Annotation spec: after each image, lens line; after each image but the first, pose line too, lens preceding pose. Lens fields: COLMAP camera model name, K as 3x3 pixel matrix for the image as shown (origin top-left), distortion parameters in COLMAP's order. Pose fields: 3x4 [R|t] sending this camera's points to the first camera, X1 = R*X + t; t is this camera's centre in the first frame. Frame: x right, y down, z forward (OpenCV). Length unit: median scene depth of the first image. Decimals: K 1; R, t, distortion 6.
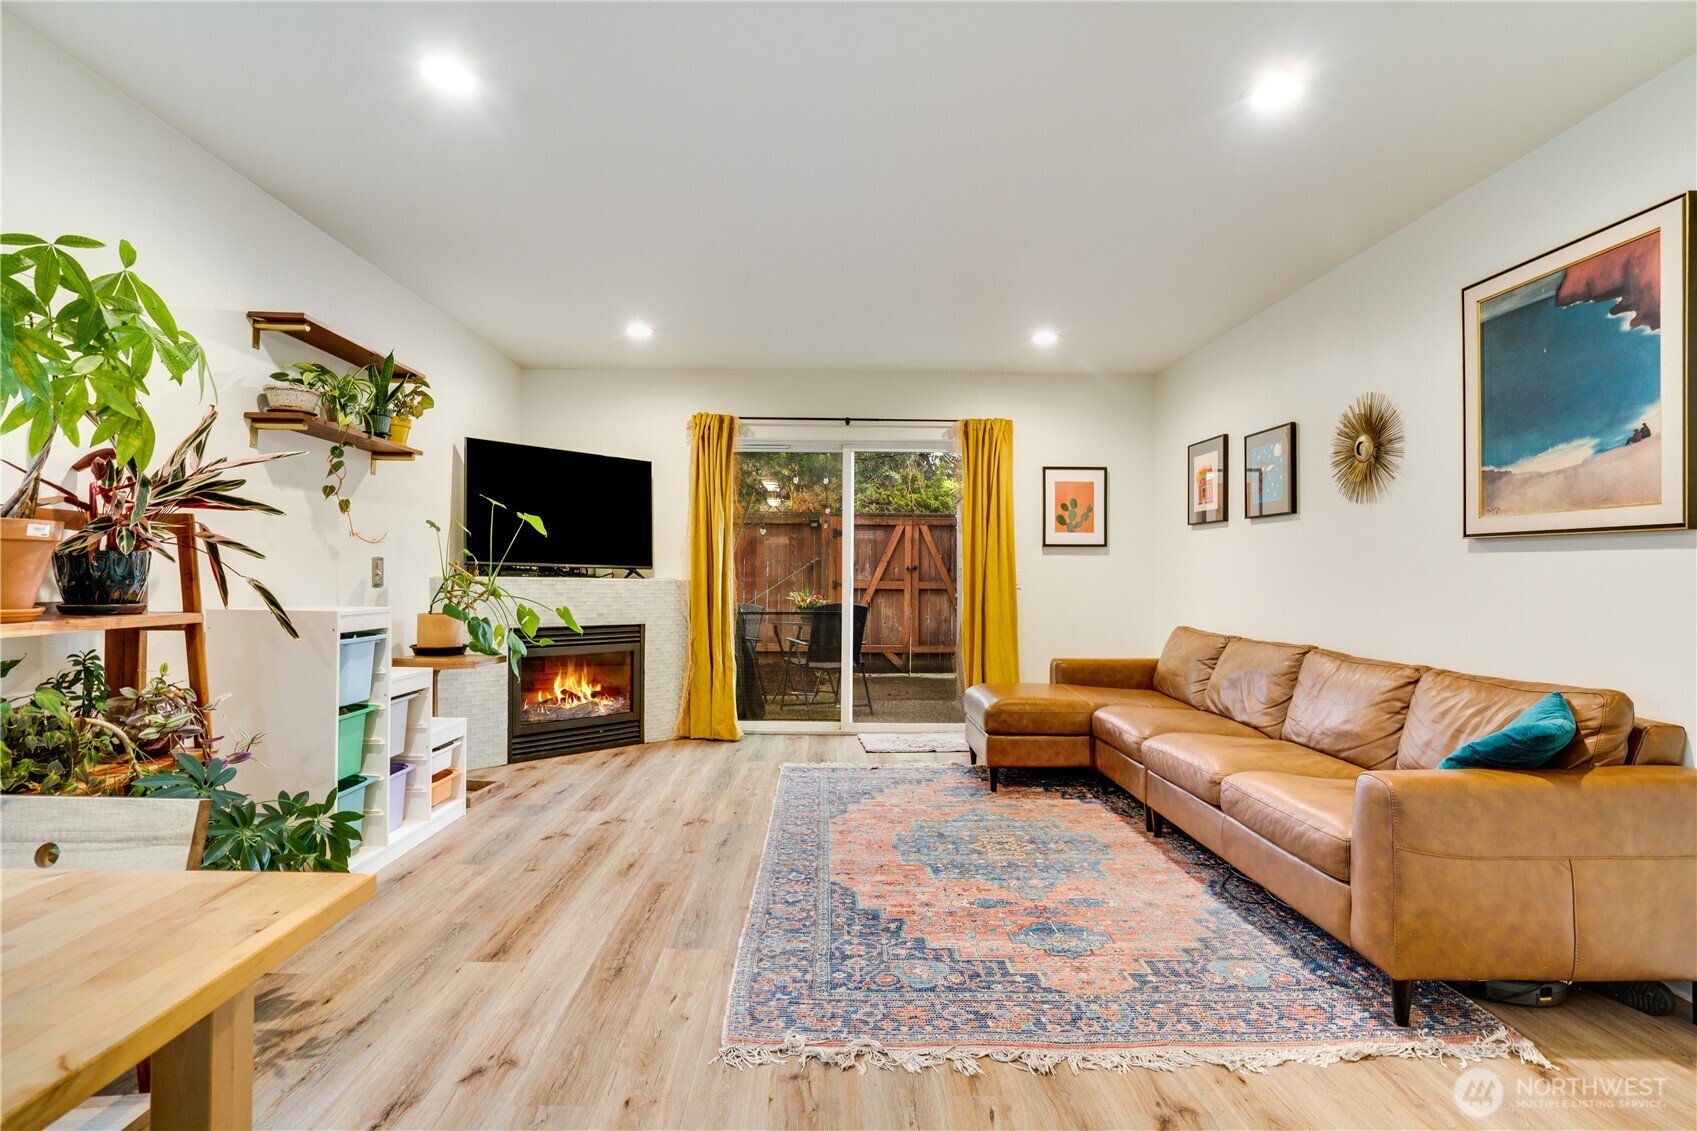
lens RADIAL K [[830.3, 0, 837.2], [0, 830.3, 561.7], [0, 0, 1]] dist [-0.053070, 0.022744]
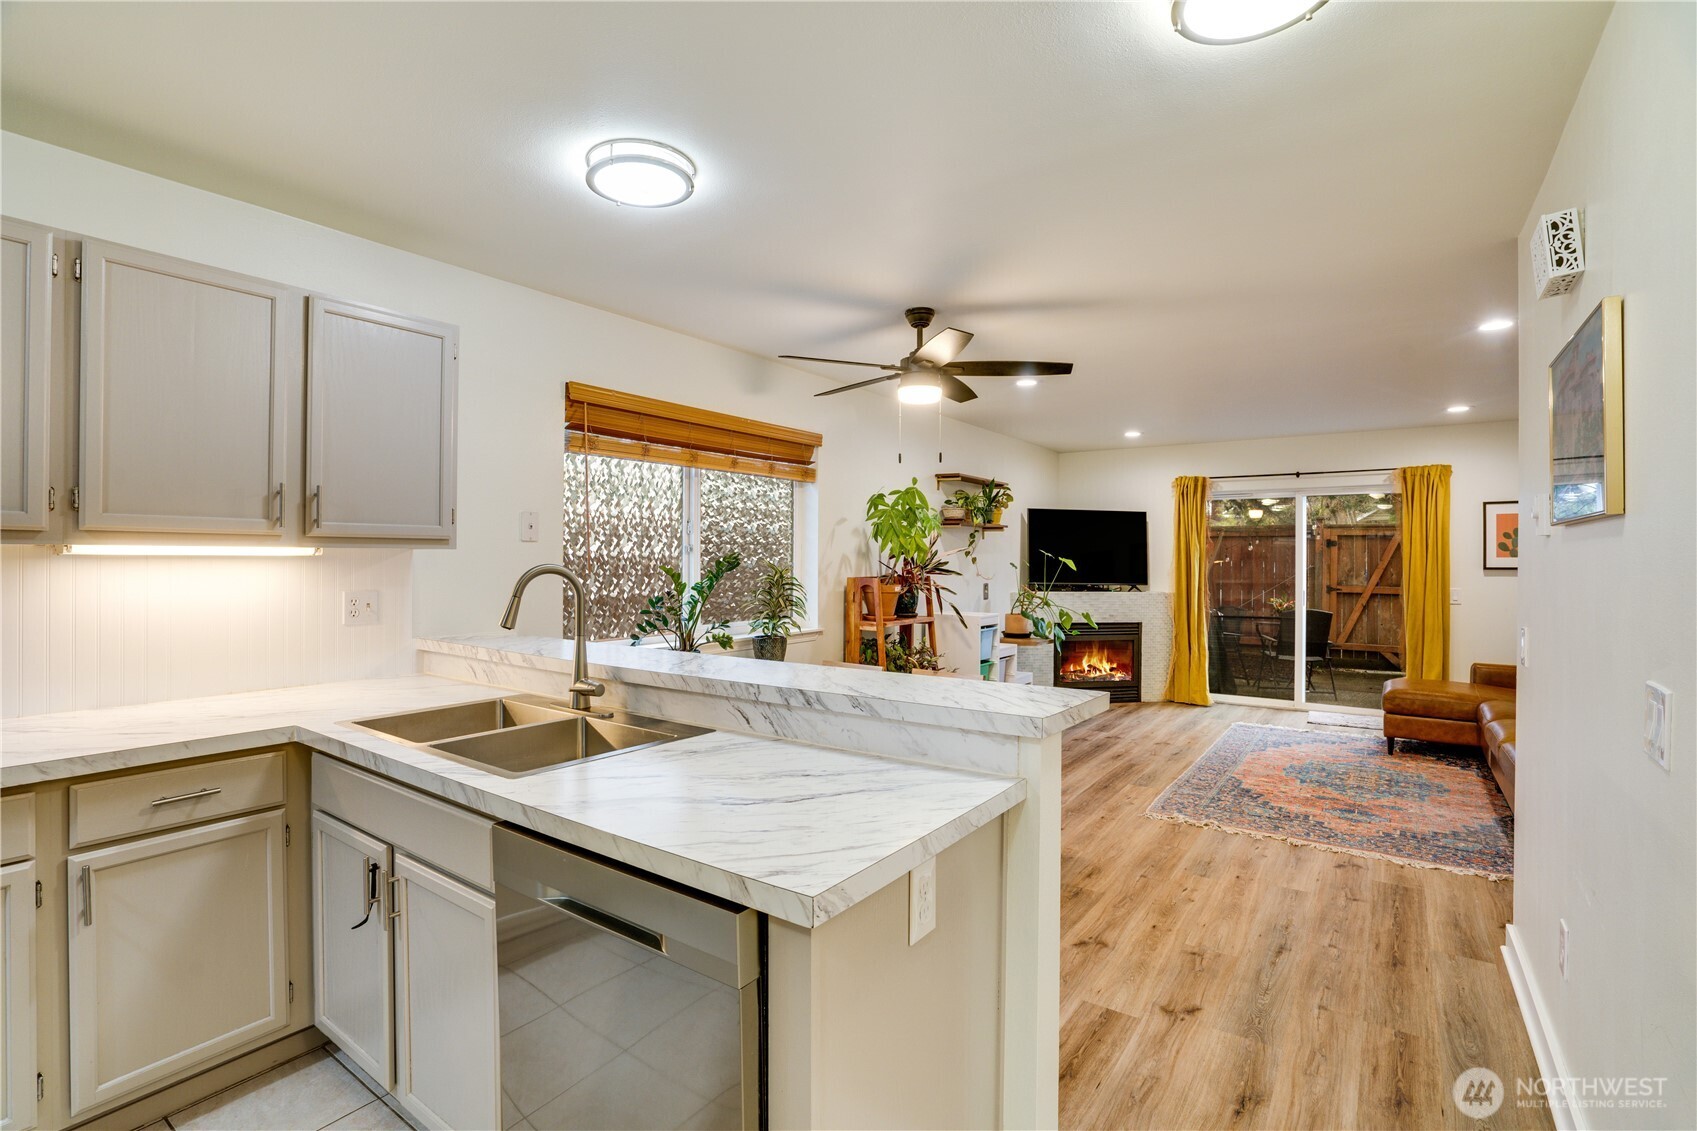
lens RADIAL K [[791.1, 0, 841.6], [0, 791.1, 566.4], [0, 0, 1]] dist [-0.050474, 0.018700]
pose [[0.805254, -0.001734, -0.592927, 0.252244], [0.013574, 0.999788, 0.015512, -0.080907], [0.592774, -0.020539, 0.805107, -0.675083]]
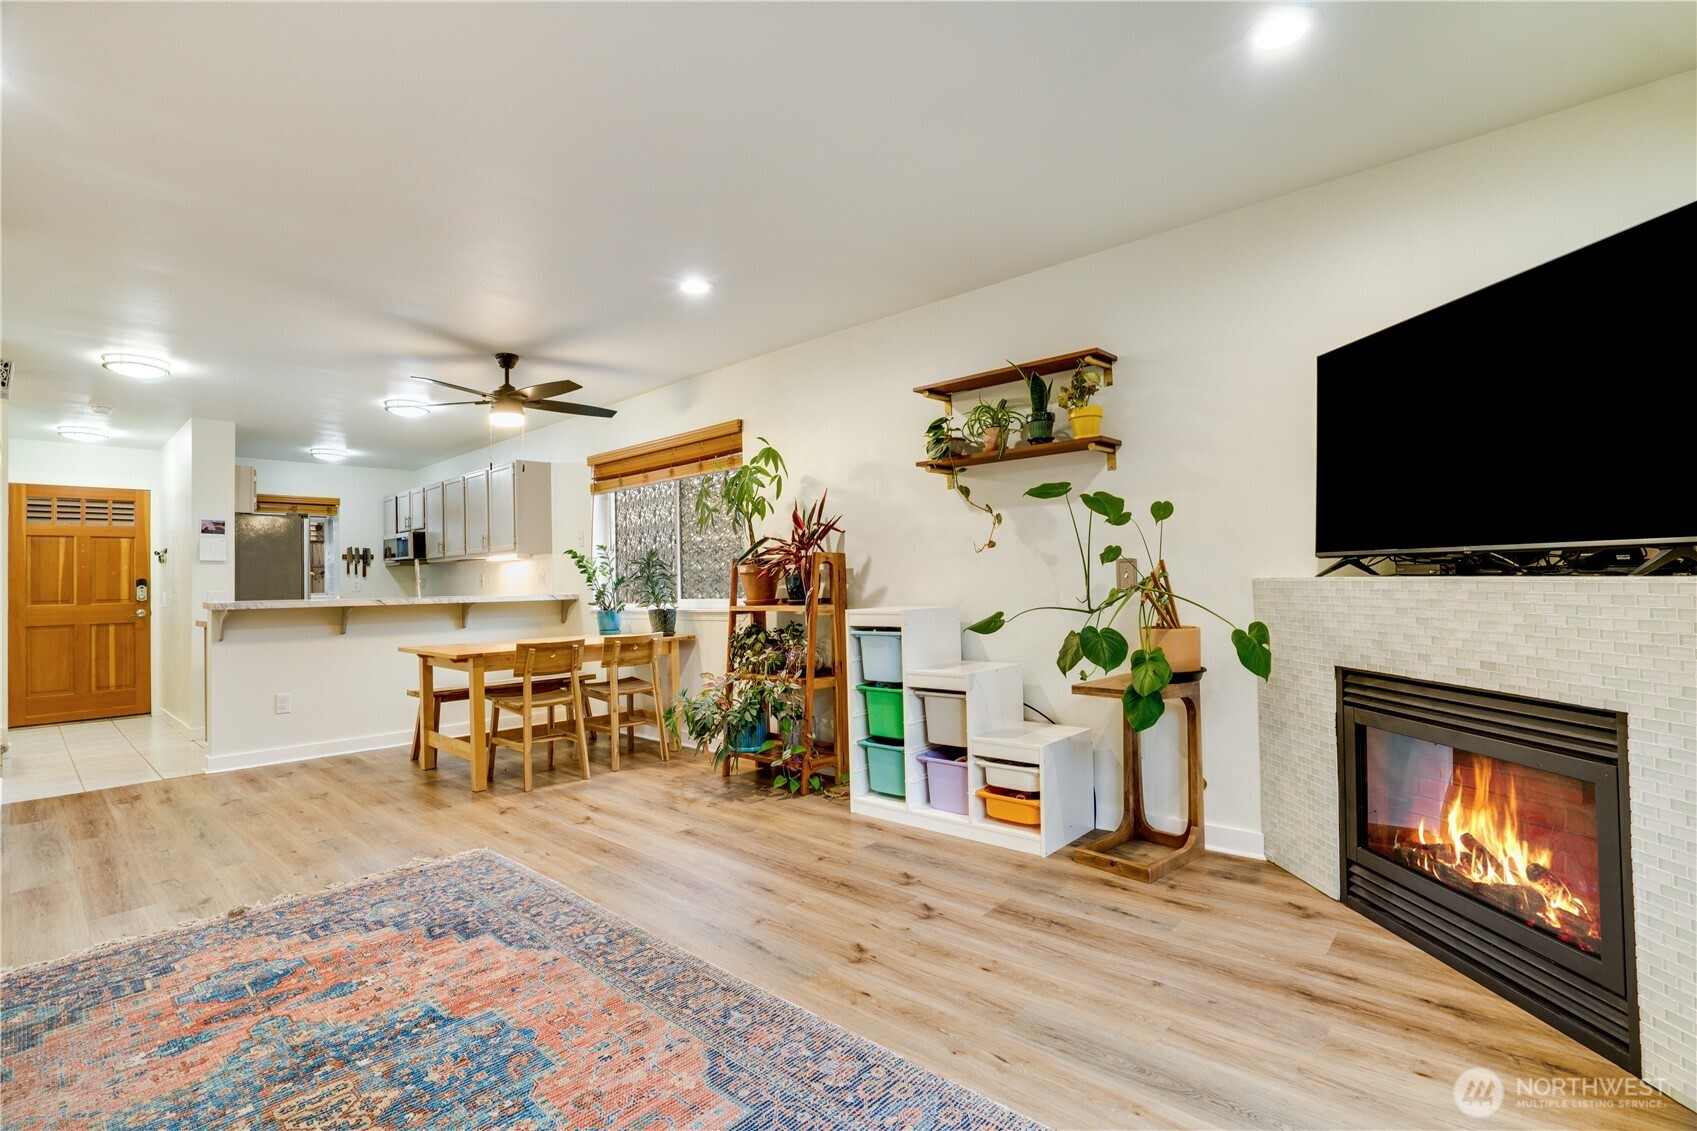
lens RADIAL K [[791.1, 0, 828.4], [0, 791.1, 567.6], [0, 0, 1]] dist [-0.050474, 0.018700]
pose [[-0.695230, -0.005360, -0.718767, 0.300598], [0.030502, 0.998851, -0.036952, 0.027604], [0.718140, -0.047613, -0.694268, 1.438187]]
